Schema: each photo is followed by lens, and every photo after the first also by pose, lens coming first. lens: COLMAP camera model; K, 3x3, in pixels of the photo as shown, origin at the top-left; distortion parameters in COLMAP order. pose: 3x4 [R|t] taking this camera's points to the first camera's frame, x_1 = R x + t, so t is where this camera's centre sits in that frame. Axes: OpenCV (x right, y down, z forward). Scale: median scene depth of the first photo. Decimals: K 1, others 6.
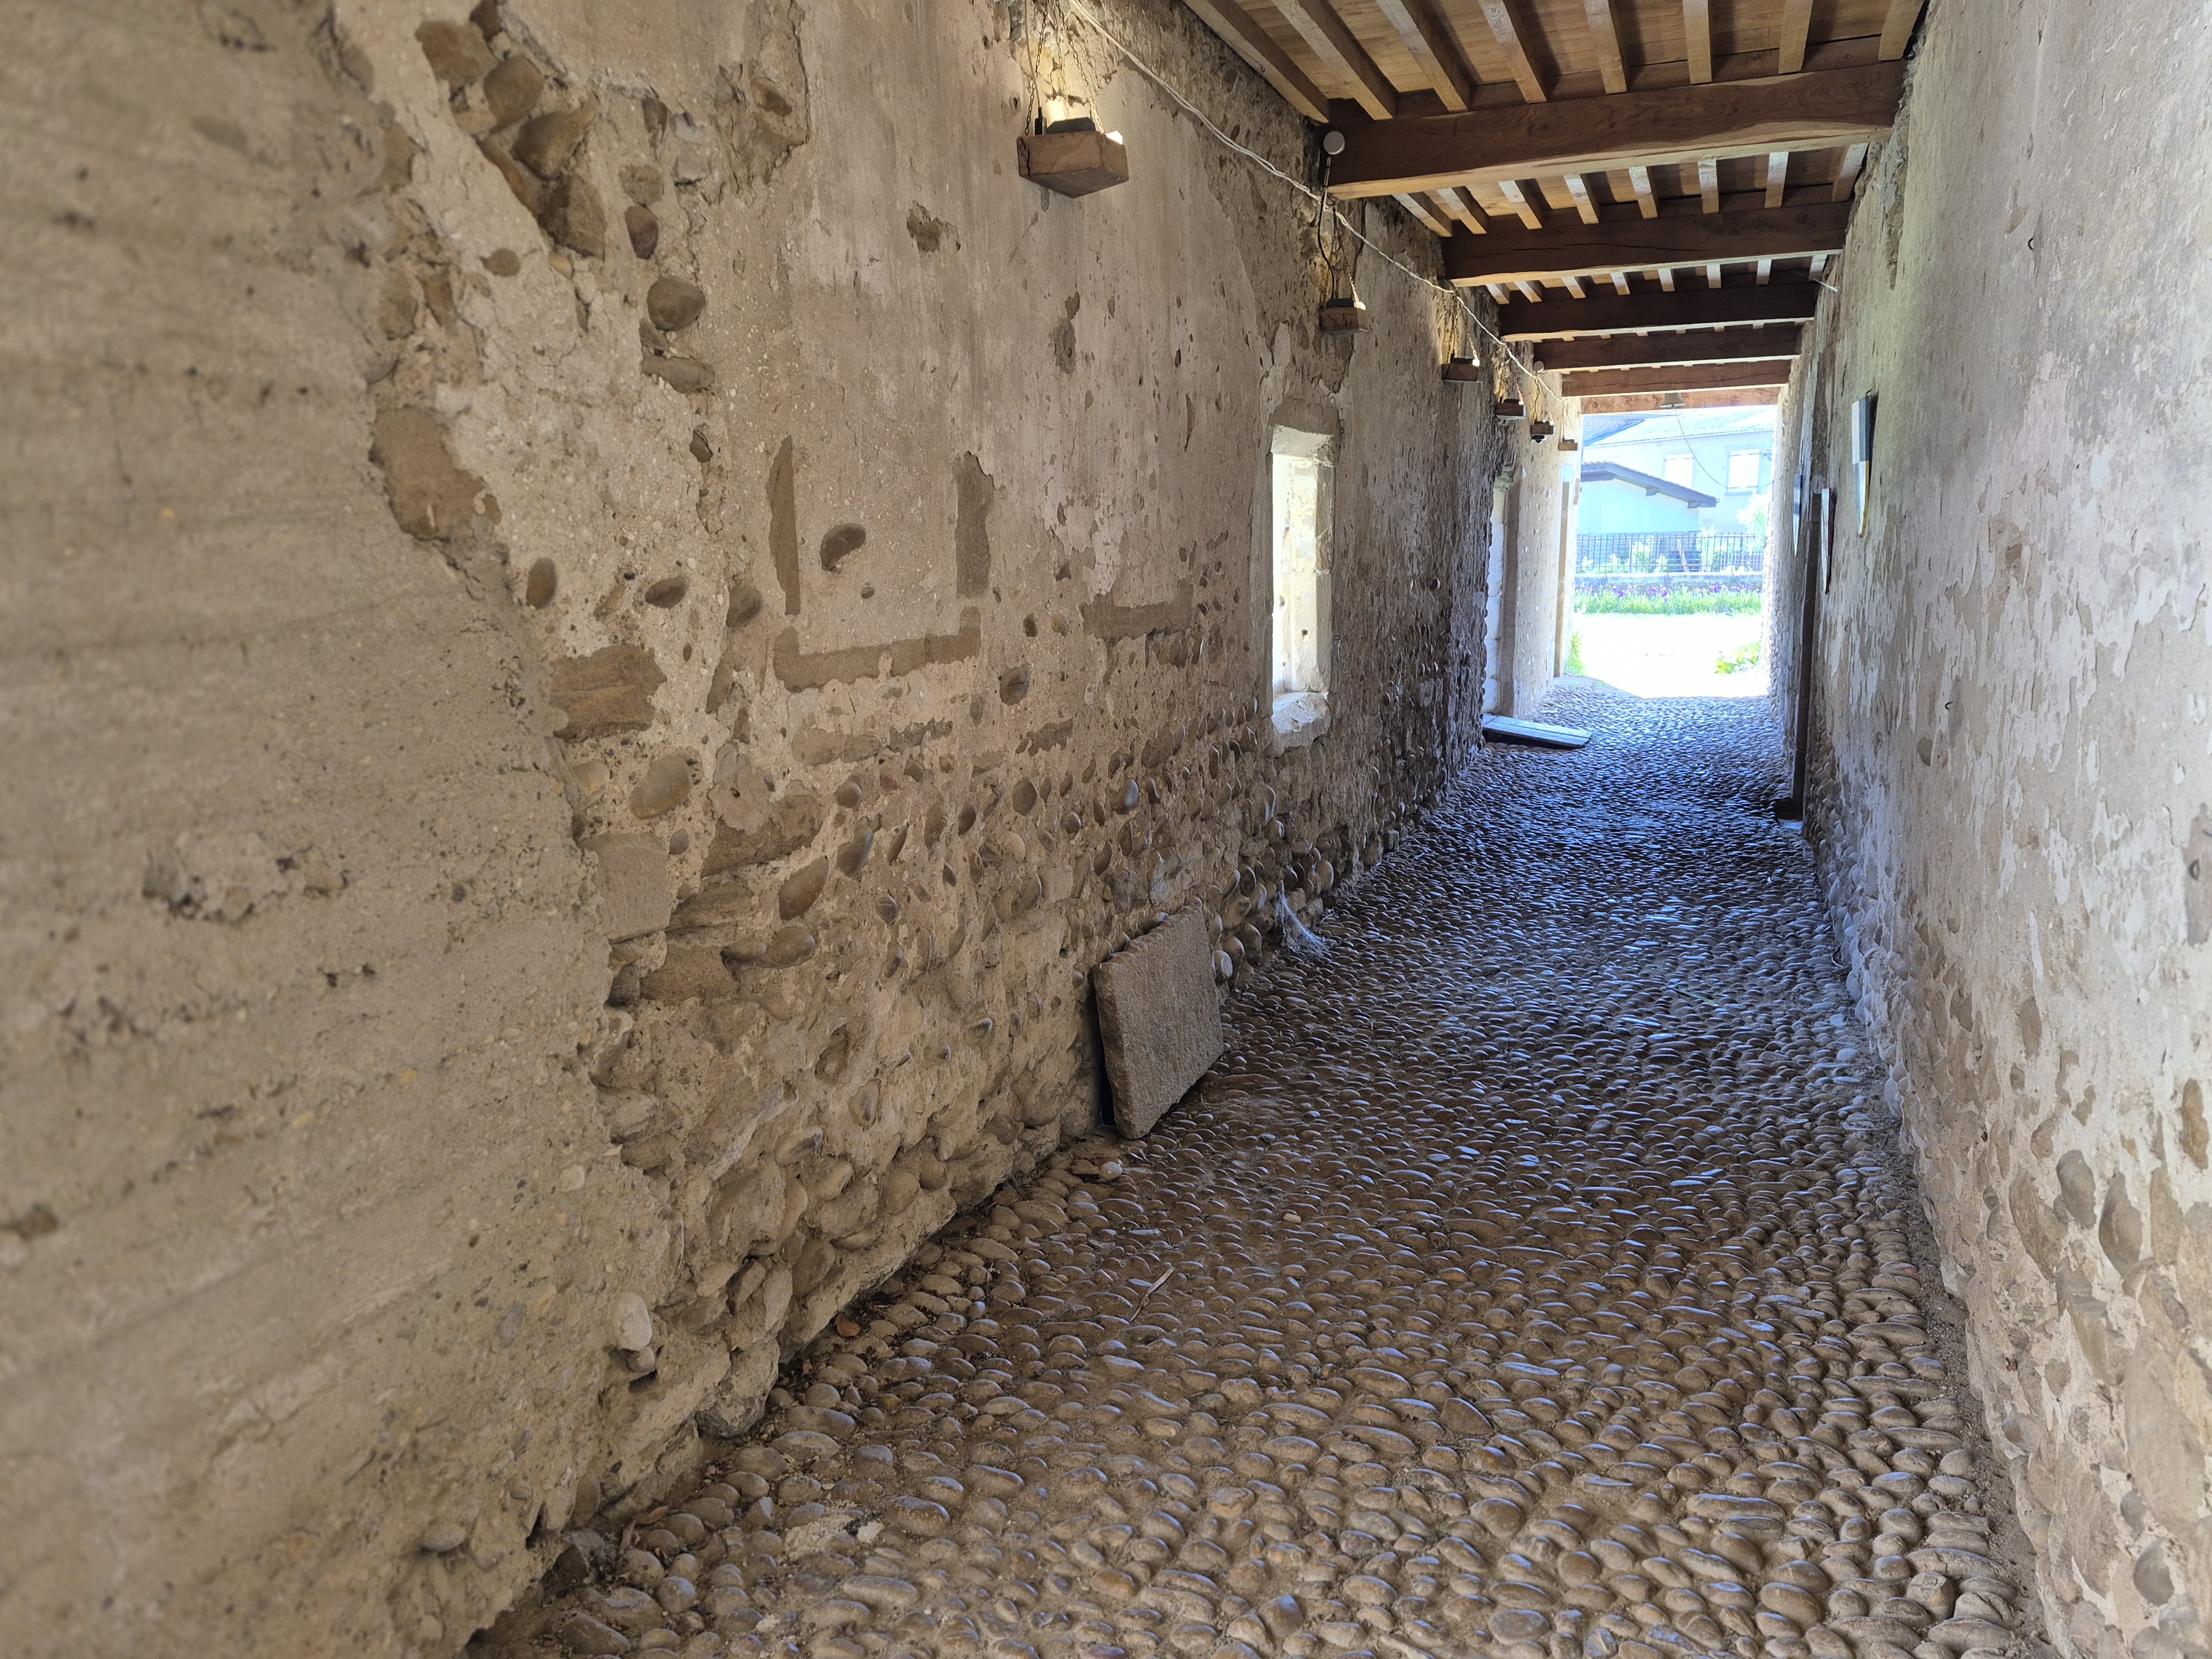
lens RADIAL K [[1531.9, 0, 1105.7], [0, 1531.9, 813.9], [0, 0, 1]] dist [0.058982, -0.042615]
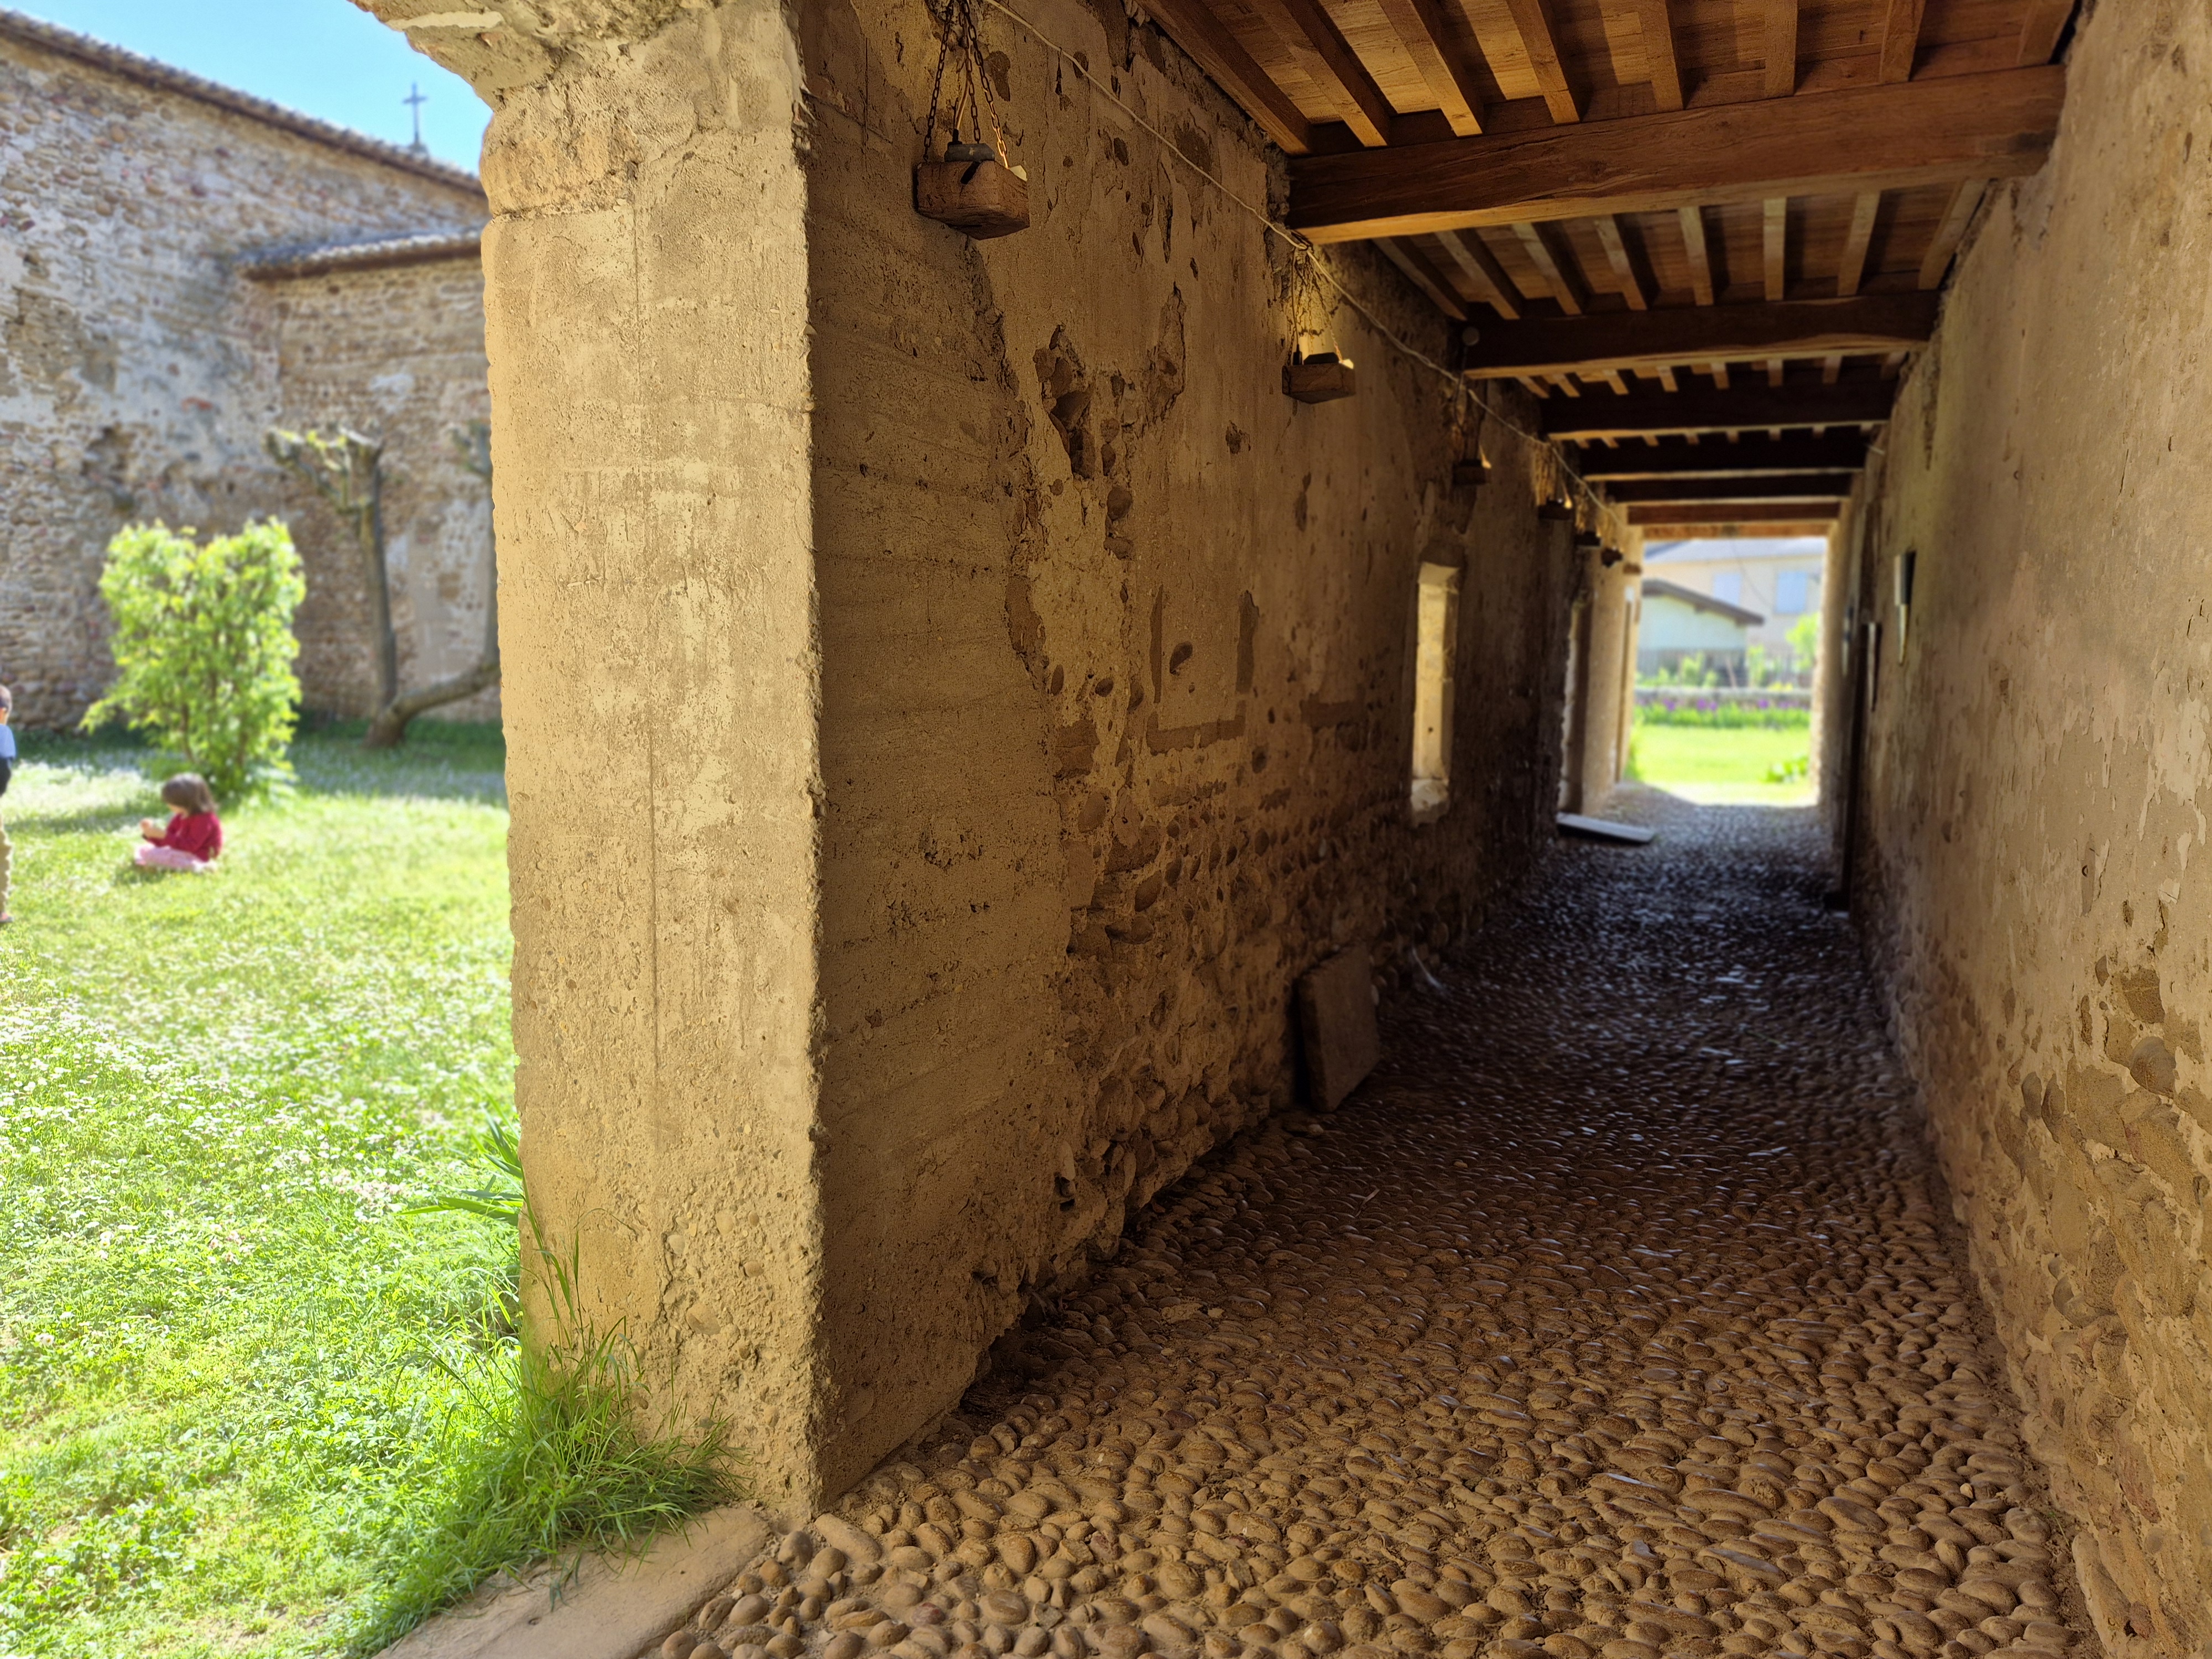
lens RADIAL K [[1531.9, 0, 1103.1], [0, 1531.9, 835.4], [0, 0, 1]] dist [0.058982, -0.042615]
pose [[0.999169, 0.031740, -0.025580, -0.196998], [-0.032944, 0.998299, -0.048111, 0.064231], [0.024010, 0.048914, 0.998514, -0.425283]]
